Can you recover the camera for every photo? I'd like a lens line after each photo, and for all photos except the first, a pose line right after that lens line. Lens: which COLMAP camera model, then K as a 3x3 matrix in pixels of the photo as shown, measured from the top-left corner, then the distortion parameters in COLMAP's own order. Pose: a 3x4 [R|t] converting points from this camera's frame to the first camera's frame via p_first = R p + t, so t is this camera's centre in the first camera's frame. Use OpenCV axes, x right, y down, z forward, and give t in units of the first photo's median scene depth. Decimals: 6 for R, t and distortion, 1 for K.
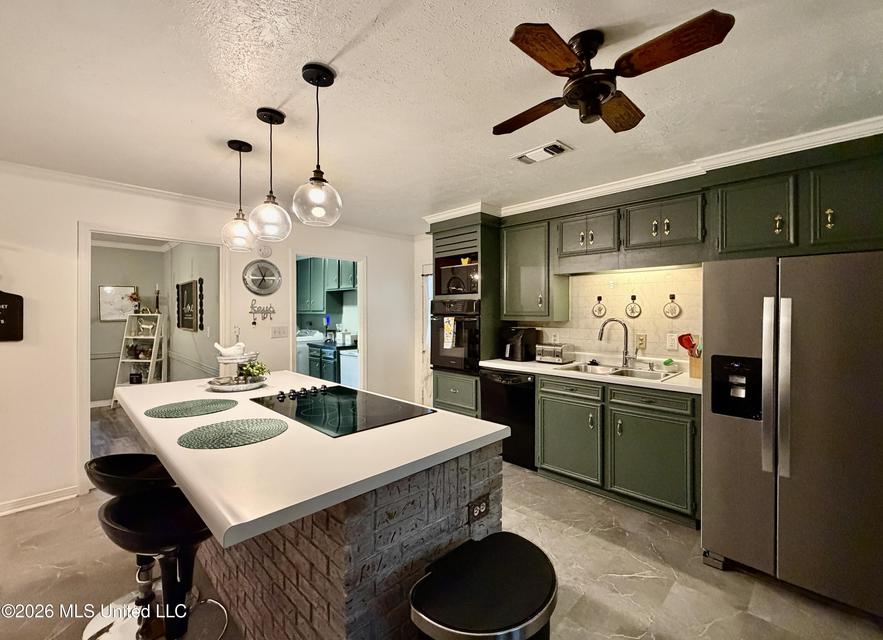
lens RADIAL K [[383.2, 0, 456.5], [0, 383.2, 312.8], [0, 0, 1]] dist [-0.000148, -0.000125]
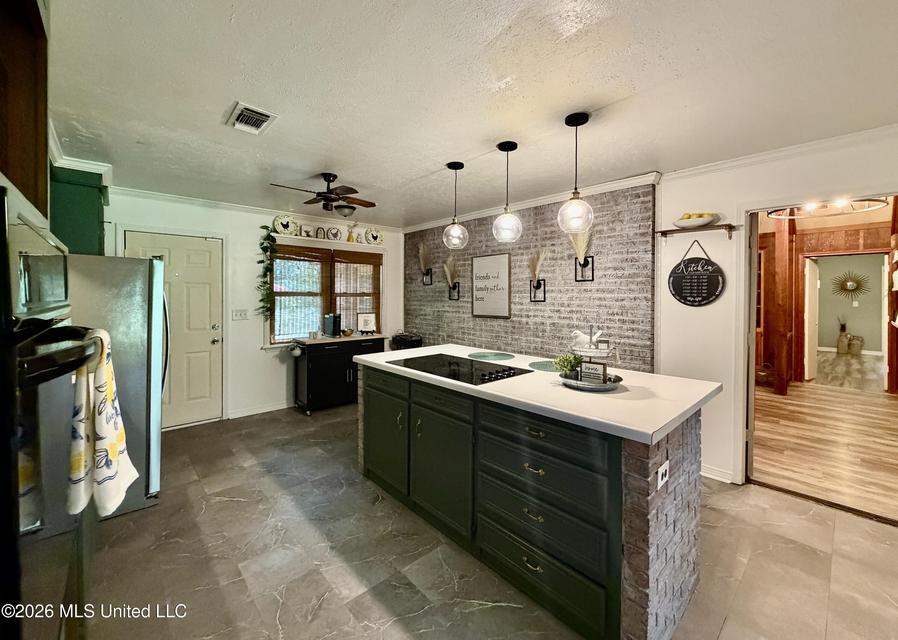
lens RADIAL K [[365.6, 0, 454.3], [0, 365.6, 296.0], [0, 0, 1]] dist [0.000254, 0.000018]
pose [[-0.998395, -0.004561, 0.056454, -0.226771], [-0.004164, 0.999966, 0.007135, -0.008661], [-0.056485, 0.006888, -0.998380, 1.356584]]
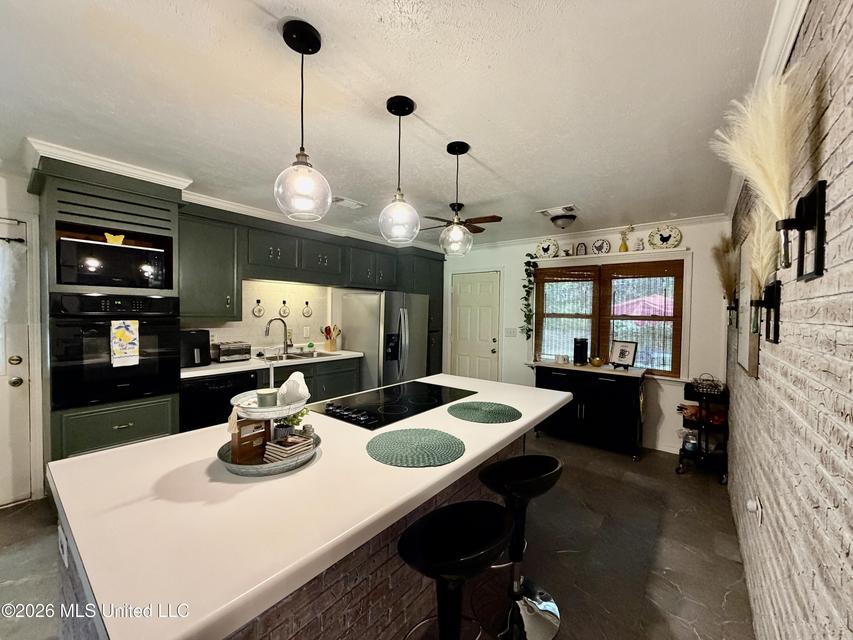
lens RADIAL K [[338.9, 0, 428.1], [0, 338.9, 319.3], [0, 0, 1]] dist [-0.000870, 0.000155]
pose [[-0.103329, -0.026414, 0.994296, -0.790853], [-0.012890, 0.999599, 0.025215, -0.015761], [-0.994564, -0.010211, -0.103628, 0.607200]]
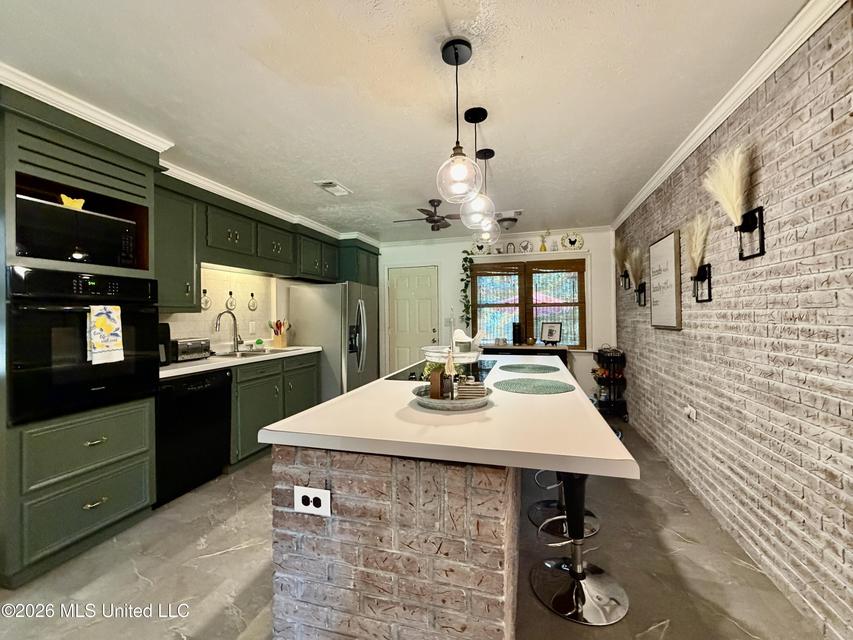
lens RADIAL K [[353.3, 0, 426.9], [0, 353.3, 312.2], [0, 0, 1]] dist [-0.000346, -0.000206]
pose [[-0.468266, 0.011898, 0.883507, -0.790385], [0.013631, 0.999888, -0.006240, 0.034481], [-0.883482, 0.009121, -0.468376, 0.966478]]
